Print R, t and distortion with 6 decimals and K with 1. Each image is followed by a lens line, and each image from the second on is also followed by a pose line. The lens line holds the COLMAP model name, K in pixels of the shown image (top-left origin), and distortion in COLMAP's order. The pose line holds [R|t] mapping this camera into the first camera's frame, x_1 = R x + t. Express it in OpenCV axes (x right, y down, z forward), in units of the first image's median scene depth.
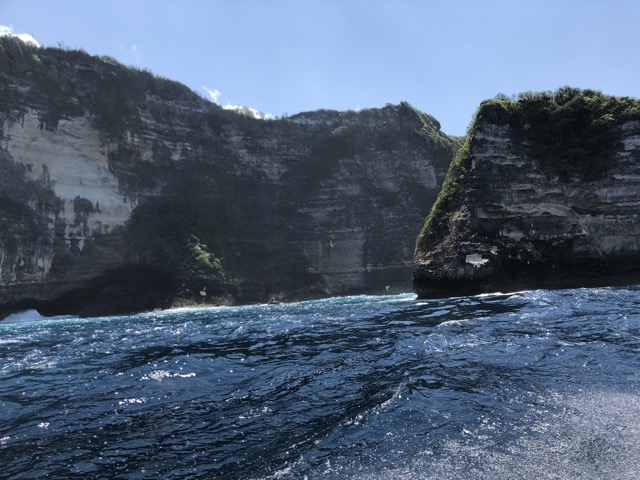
lens RADIAL K [[509.9, 0, 310.4], [0, 509.9, 271.7], [0, 0, 1]] dist [0.078675, -0.146913]
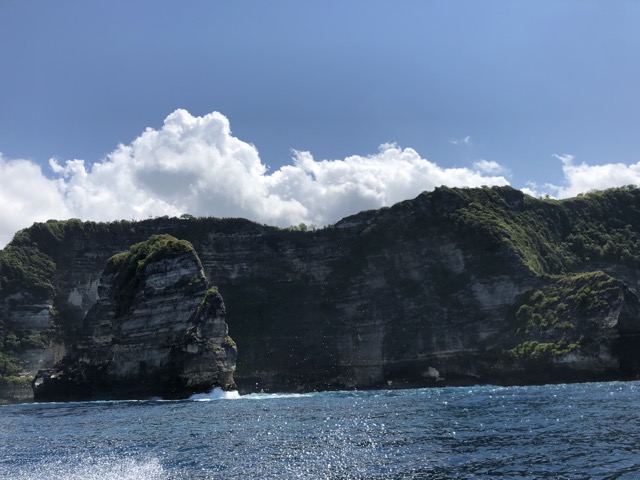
lens RADIAL K [[509.9, 0, 310.4], [0, 509.9, 271.7], [0, 0, 1]] dist [0.078675, -0.146913]
pose [[0.755611, -0.109446, -0.645813, 0.656497], [0.018849, 0.989167, -0.145581, -0.036844], [0.654750, 0.097829, 0.749488, 0.140012]]
